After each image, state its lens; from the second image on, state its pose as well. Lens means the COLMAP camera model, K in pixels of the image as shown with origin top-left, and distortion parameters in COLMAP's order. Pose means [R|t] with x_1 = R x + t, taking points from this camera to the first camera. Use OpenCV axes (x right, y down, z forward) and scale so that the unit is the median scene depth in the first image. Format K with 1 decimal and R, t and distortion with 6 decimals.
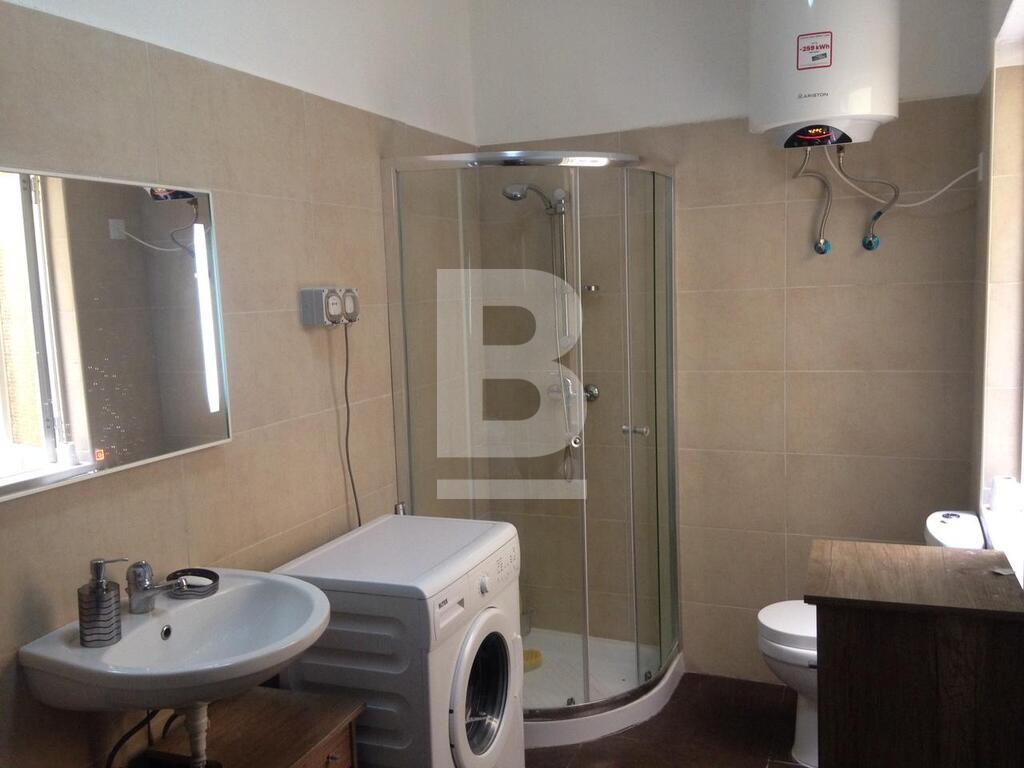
lens RADIAL K [[944.7, 0, 516.5], [0, 944.7, 389.5], [0, 0, 1]] dist [0.182961, -0.301926]
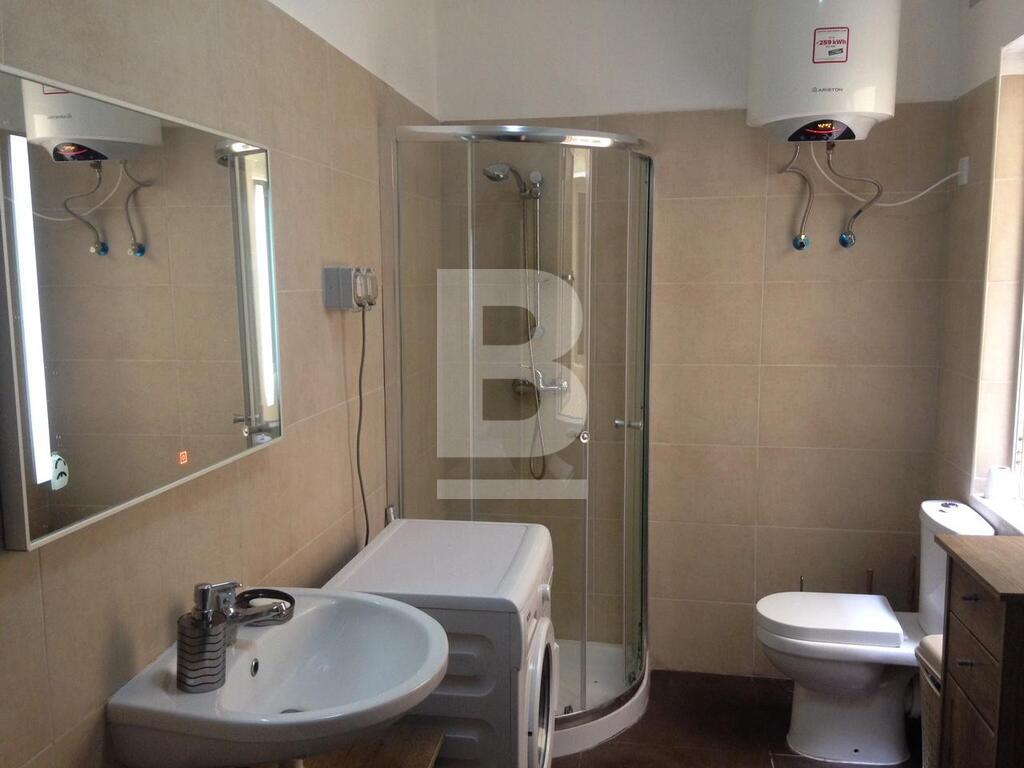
lens RADIAL K [[944.7, 0, 516.5], [0, 944.7, 389.5], [0, 0, 1]] dist [0.182961, -0.301926]
pose [[0.973984, 0.002310, 0.226607, -0.238072], [-0.003483, 0.999983, 0.004777, 0.003215], [-0.226592, -0.005442, 0.973975, 0.095005]]
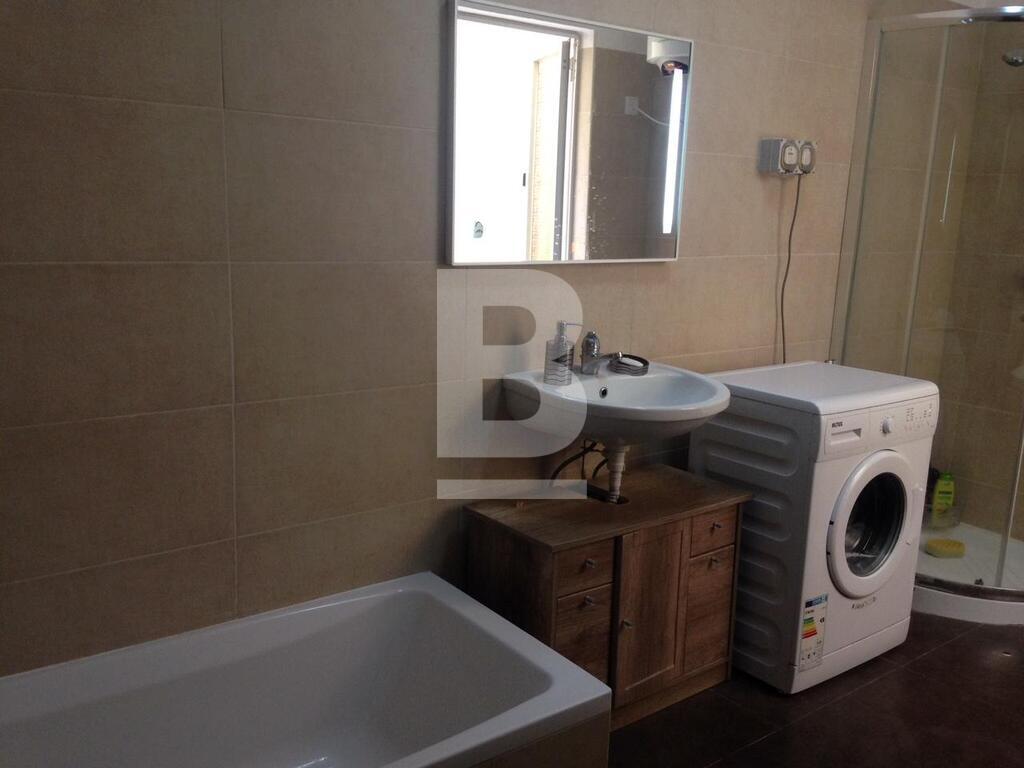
lens RADIAL K [[953.2, 0, 497.7], [0, 953.2, 392.0], [0, 0, 1]] dist [0.152594, -0.194430]
pose [[0.858891, 0.166354, -0.484390, 0.097669], [-0.125090, 0.985274, 0.116569, 0.085896], [0.496648, -0.039527, 0.867051, -0.128879]]
